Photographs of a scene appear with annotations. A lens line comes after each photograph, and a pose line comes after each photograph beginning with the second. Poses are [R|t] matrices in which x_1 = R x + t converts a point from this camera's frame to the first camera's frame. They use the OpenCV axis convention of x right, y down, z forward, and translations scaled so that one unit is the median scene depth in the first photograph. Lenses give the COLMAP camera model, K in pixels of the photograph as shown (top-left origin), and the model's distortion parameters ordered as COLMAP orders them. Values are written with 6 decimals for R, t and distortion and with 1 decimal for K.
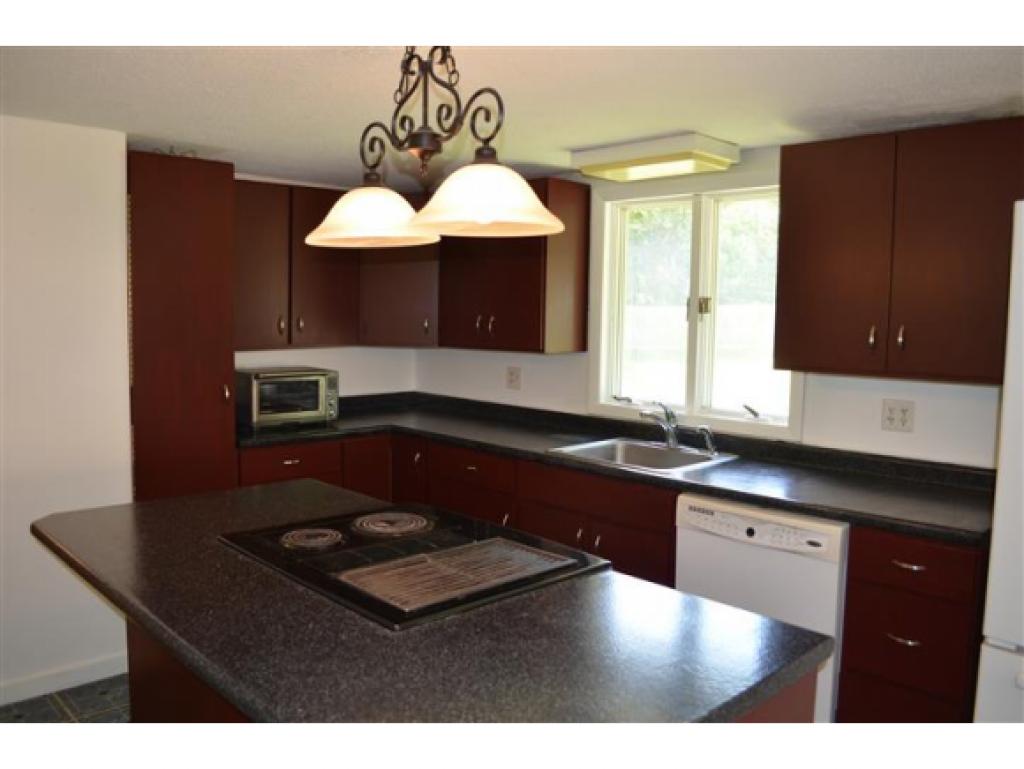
lens RADIAL K [[825.2, 0, 516.5], [0, 825.2, 383.7], [0, 0, 1]] dist [-0.062303, 0.004565]
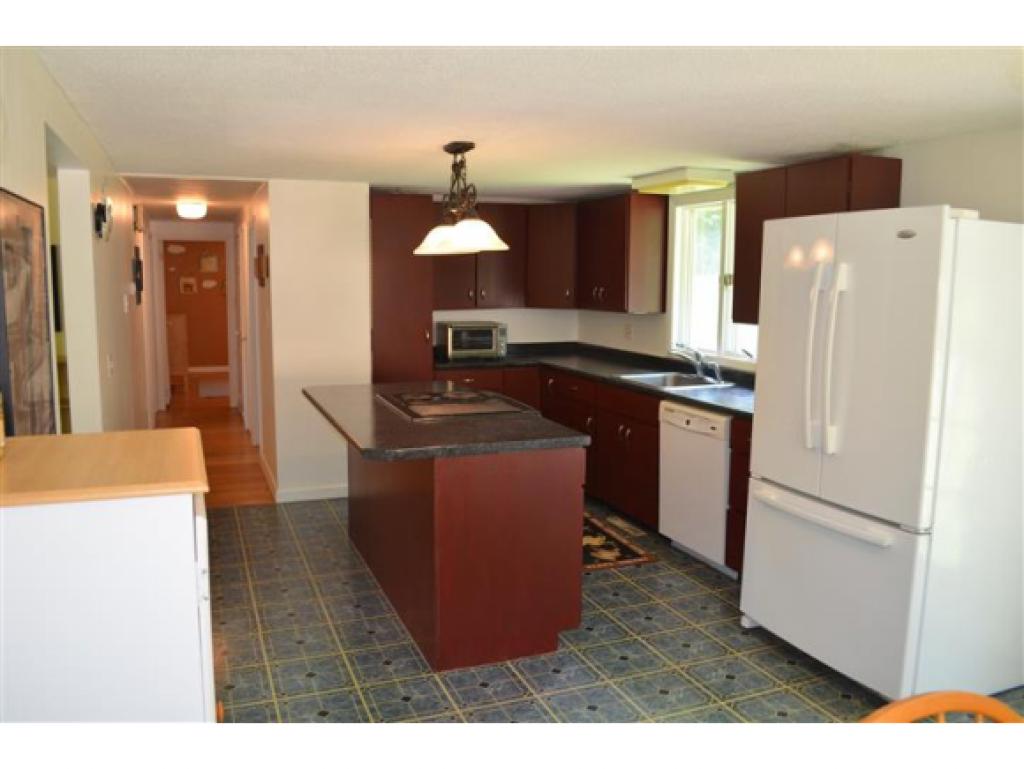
lens RADIAL K [[825.2, 0, 516.5], [0, 825.2, 383.7], [0, 0, 1]] dist [-0.062303, 0.004565]
pose [[0.924056, 0.038307, -0.380332, 0.441701], [-0.024698, 0.998870, 0.040599, 0.036470], [0.381458, -0.028123, 0.923958, -0.465651]]
